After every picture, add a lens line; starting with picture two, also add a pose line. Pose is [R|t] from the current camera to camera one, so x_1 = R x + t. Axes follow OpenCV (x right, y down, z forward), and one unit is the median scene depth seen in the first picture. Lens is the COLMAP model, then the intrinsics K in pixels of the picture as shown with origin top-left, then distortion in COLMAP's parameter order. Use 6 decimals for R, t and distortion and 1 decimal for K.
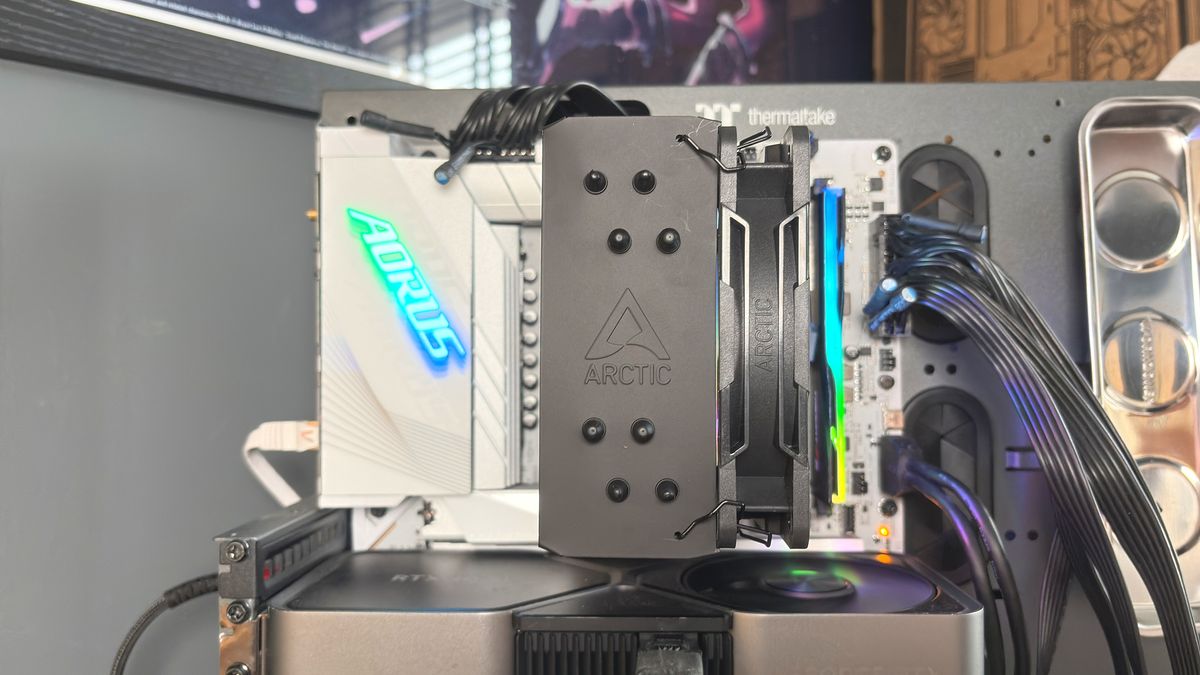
lens RADIAL K [[932.4, 0, 600.0], [0, 932.4, 337.5], [0, 0, 1]] dist [-0.011162, -0.005509]
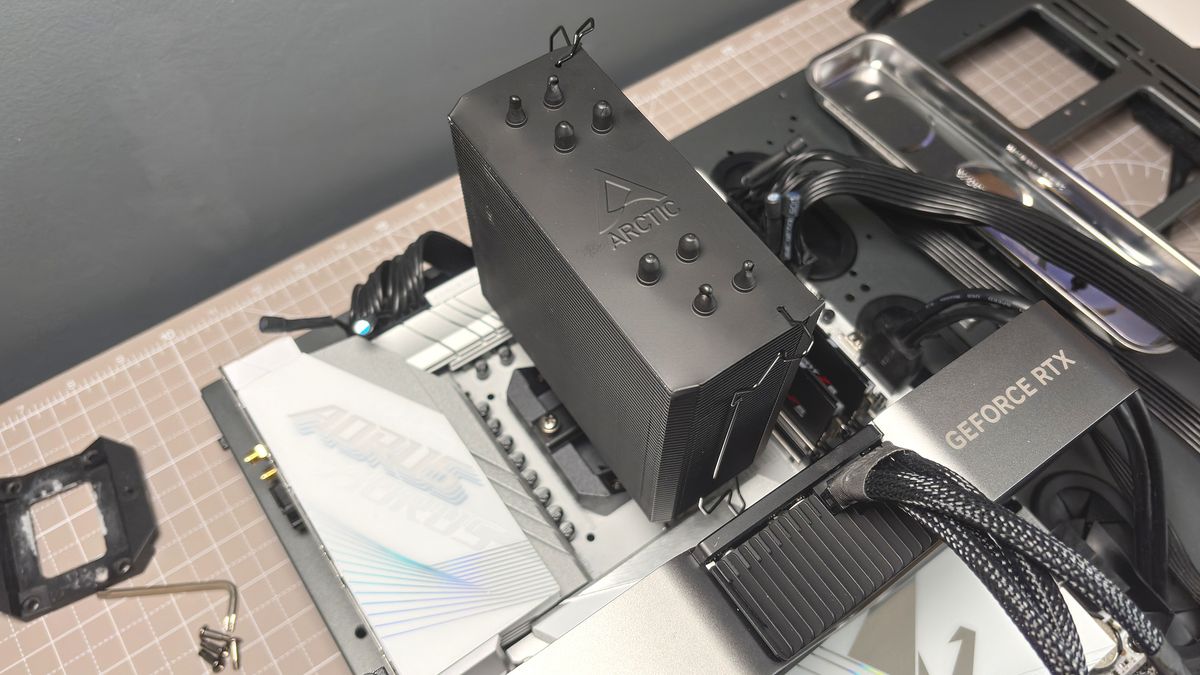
lens RADIAL K [[933.5, 0, 597.5], [0, 933.5, 311.1], [0, 0, 1]] dist [0.002374, -0.050040]
pose [[0.821731, -0.460208, 0.336106, -0.261921], [0.566396, 0.724622, -0.392580, 0.313414], [-0.062881, 0.512964, 0.856104, 0.109083]]
